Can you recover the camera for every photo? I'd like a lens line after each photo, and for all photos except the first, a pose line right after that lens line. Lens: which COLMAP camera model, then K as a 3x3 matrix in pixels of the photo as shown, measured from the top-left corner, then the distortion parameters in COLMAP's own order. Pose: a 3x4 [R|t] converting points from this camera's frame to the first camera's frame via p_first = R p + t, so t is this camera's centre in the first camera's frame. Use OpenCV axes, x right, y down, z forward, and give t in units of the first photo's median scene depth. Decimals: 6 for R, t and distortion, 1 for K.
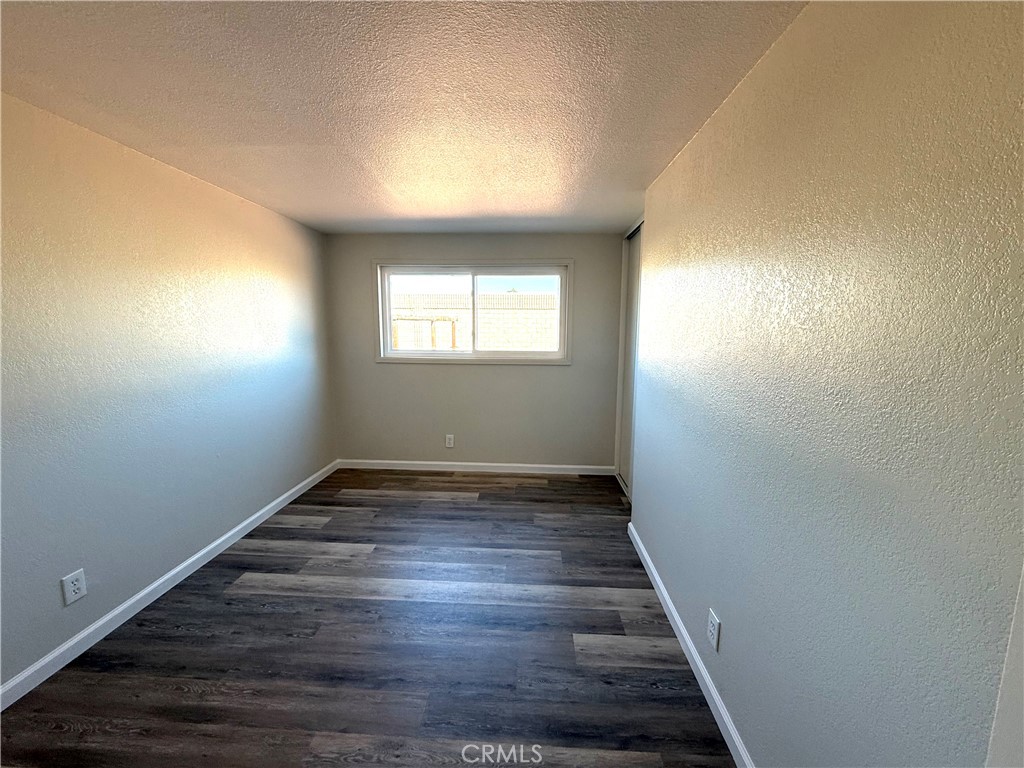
lens RADIAL K [[408.1, 0, 509.1], [0, 408.1, 383.4], [0, 0, 1]] dist [-0.001652, 0.000351]
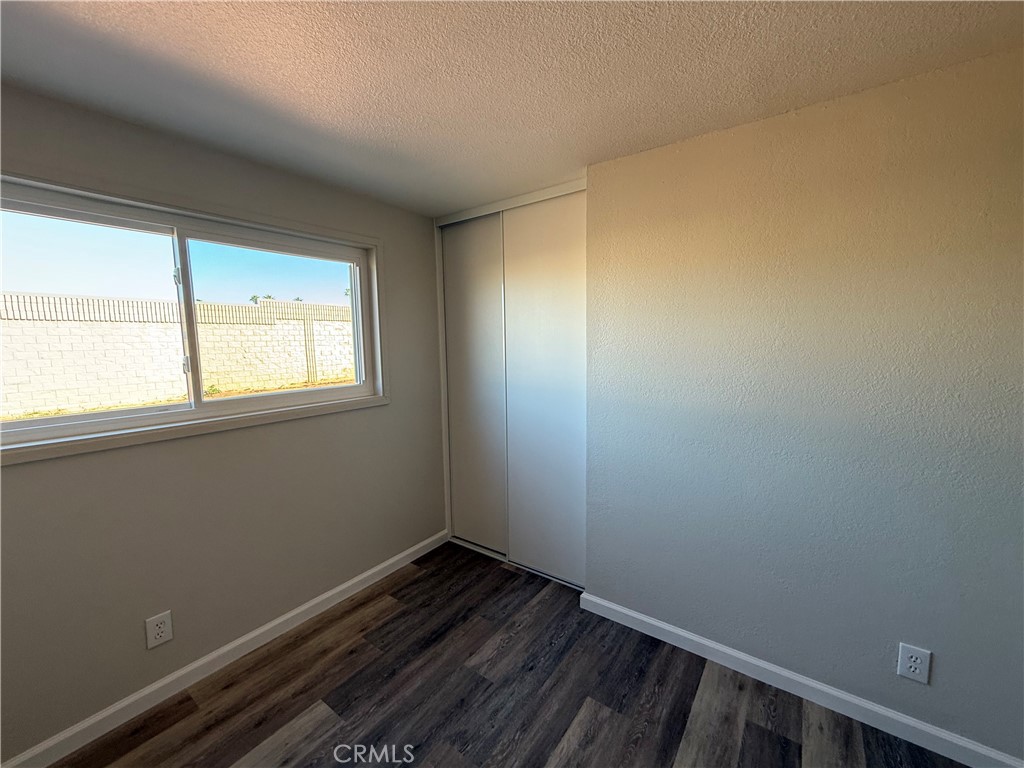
lens RADIAL K [[408.1, 0, 512.5], [0, 408.1, 383.6], [0, 0, 1]] dist [-0.001652, 0.000351]
pose [[0.542208, -0.099976, 0.834275, -0.306253], [0.133945, 0.990483, 0.031642, -0.076761], [-0.829499, 0.094591, 0.550439, 0.520028]]
